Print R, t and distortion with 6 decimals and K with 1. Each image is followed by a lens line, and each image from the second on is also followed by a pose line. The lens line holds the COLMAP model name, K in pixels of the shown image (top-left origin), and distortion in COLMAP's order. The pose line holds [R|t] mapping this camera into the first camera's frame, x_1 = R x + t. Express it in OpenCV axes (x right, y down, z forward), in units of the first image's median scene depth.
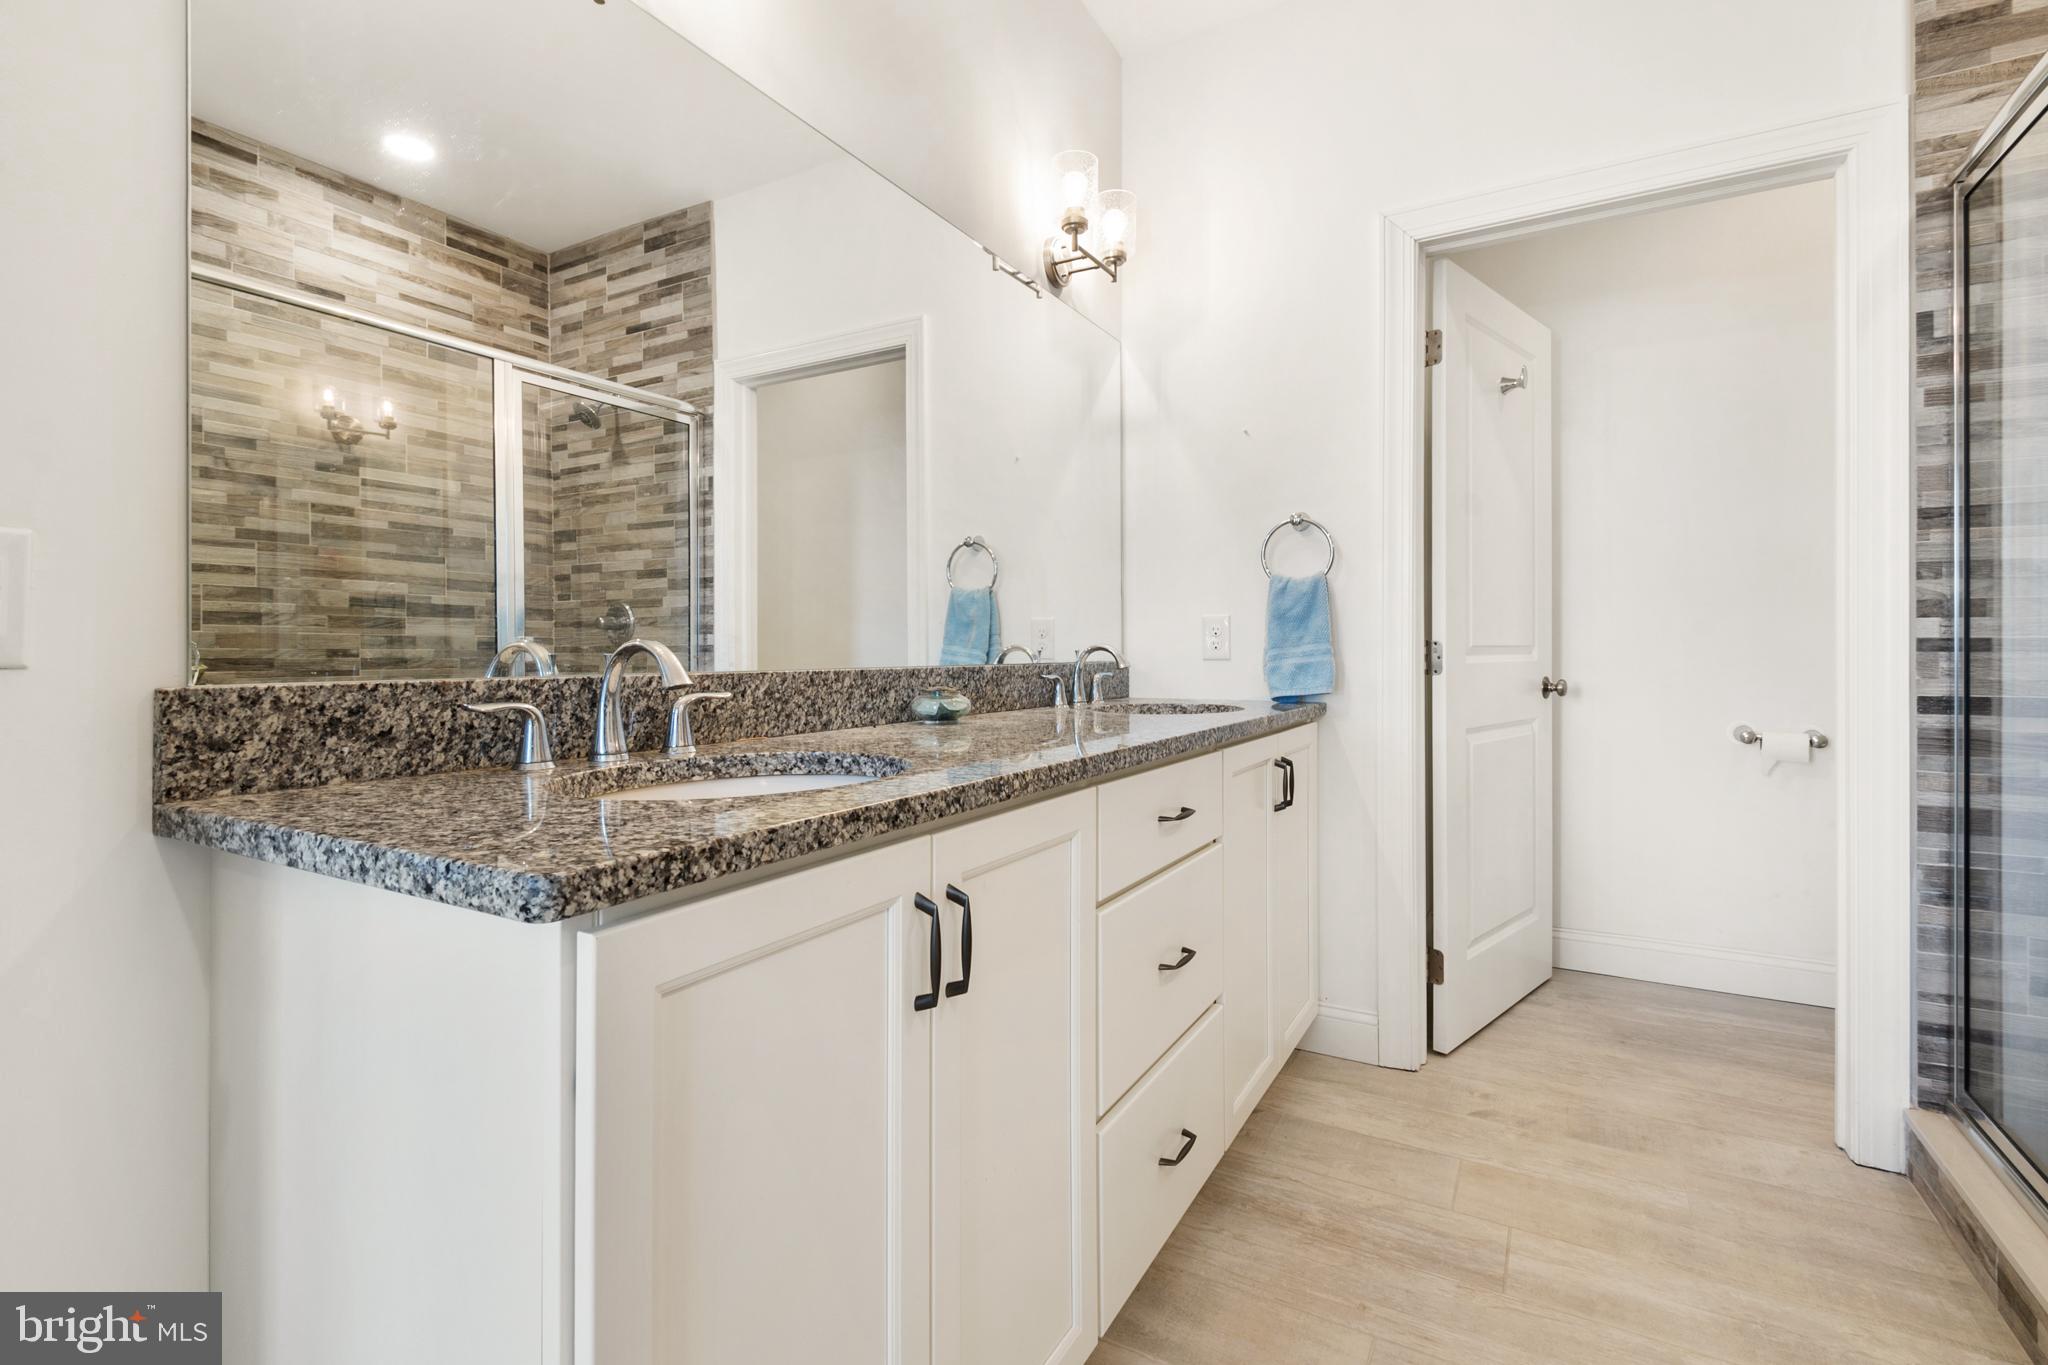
lens RADIAL K [[939.9, 0, 1034.6], [0, 939.9, 651.2], [0, 0, 1]] dist [0.000043, 0.000145]
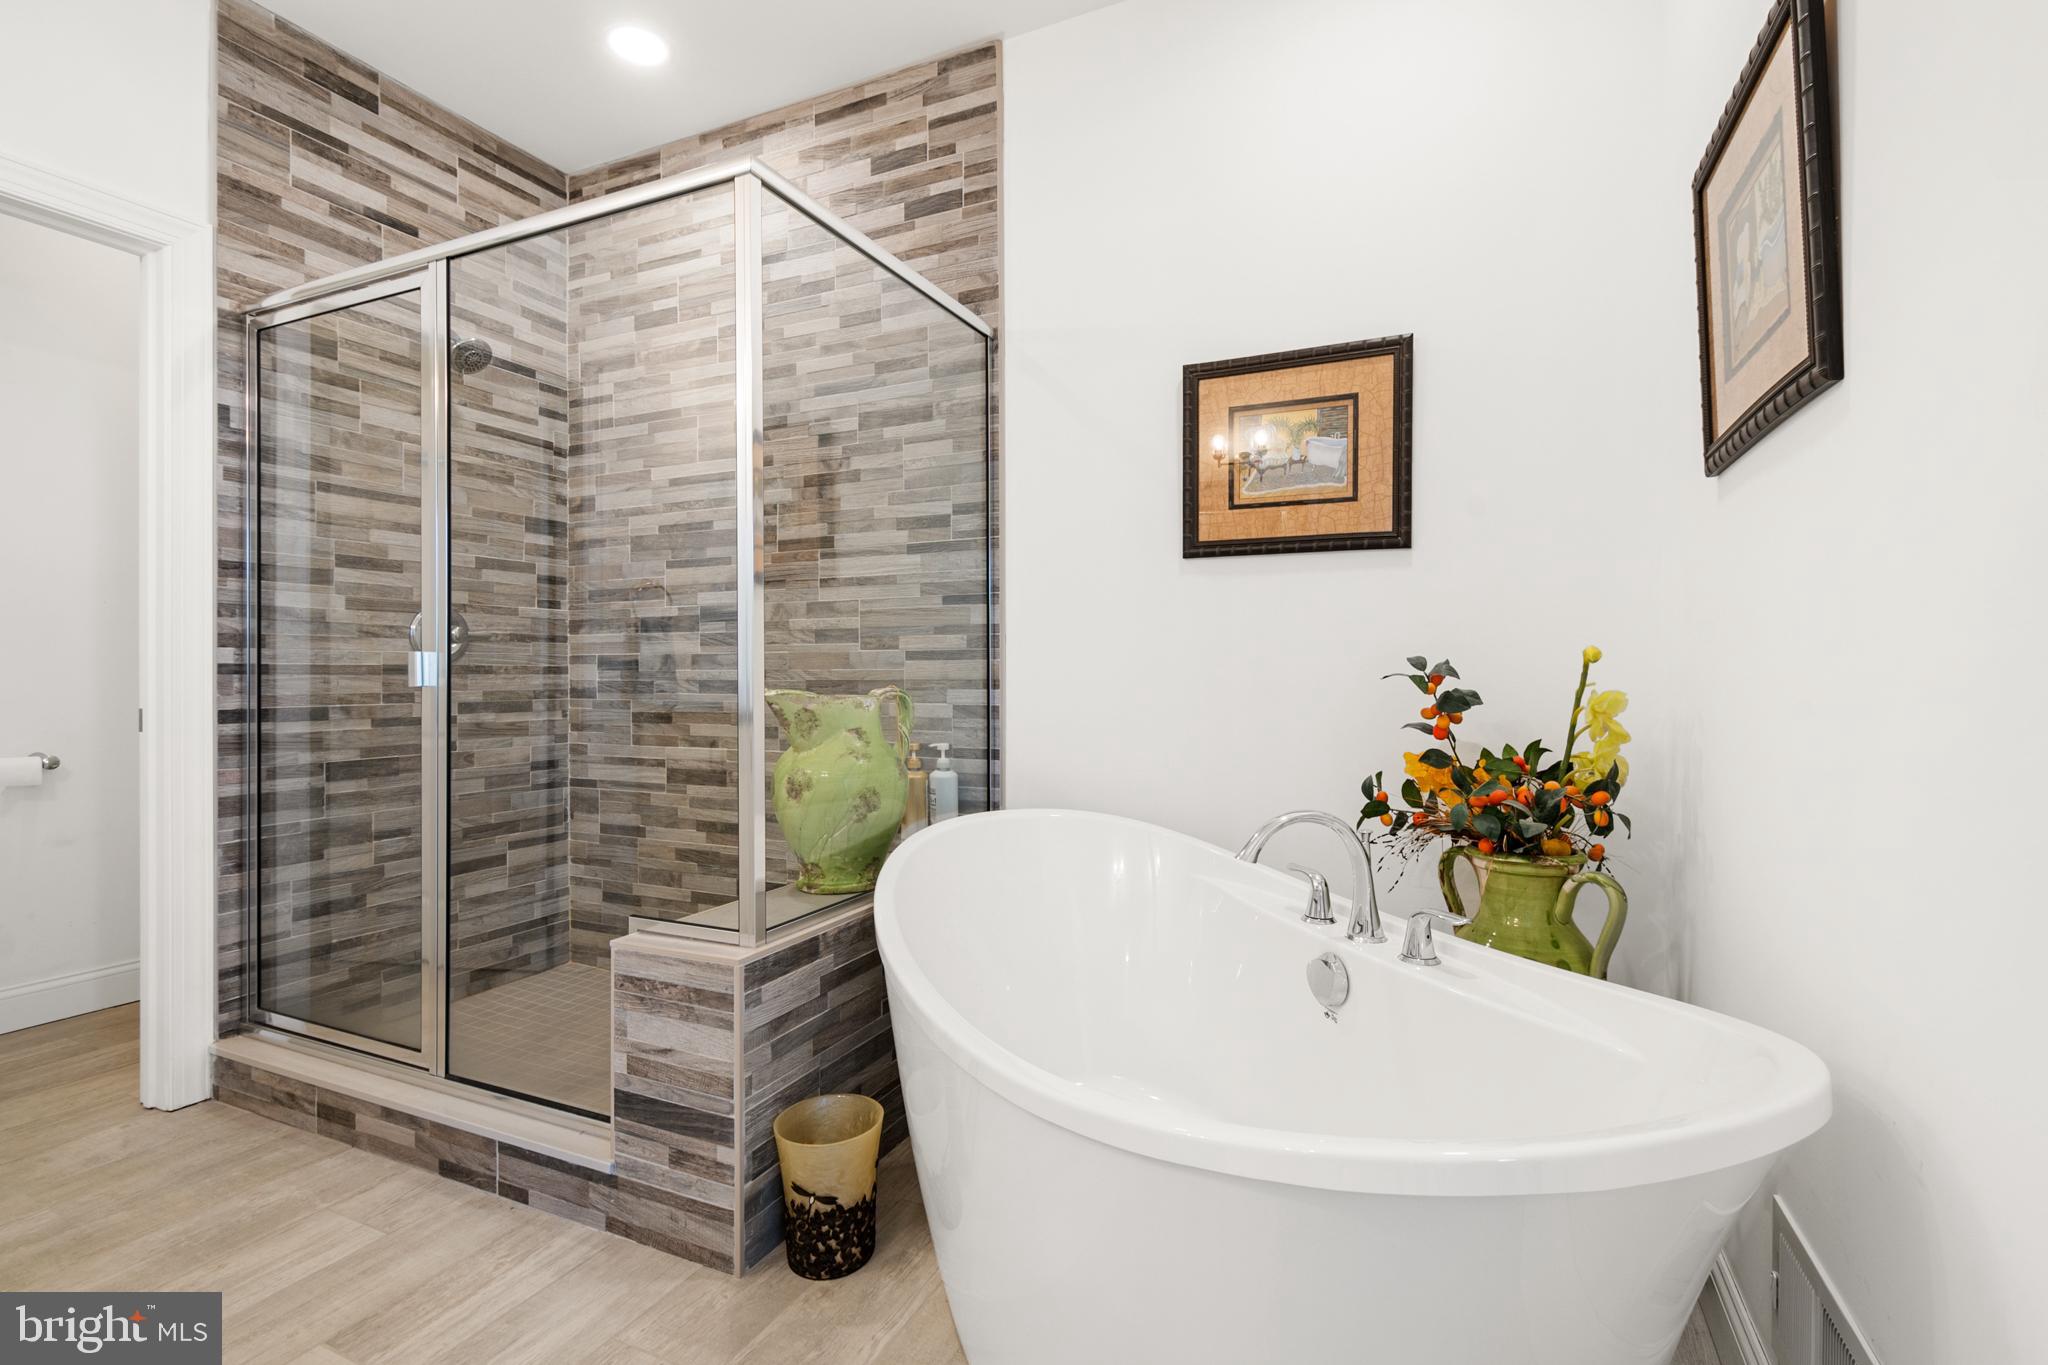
lens RADIAL K [[939.9, 0, 1034.6], [0, 939.9, 651.2], [0, 0, 1]] dist [0.000043, 0.000145]
pose [[-0.079850, 0.021454, 0.996576, -0.397568], [0.003183, 0.999769, -0.021268, -0.000384], [-0.996802, 0.001474, -0.079900, 0.018388]]
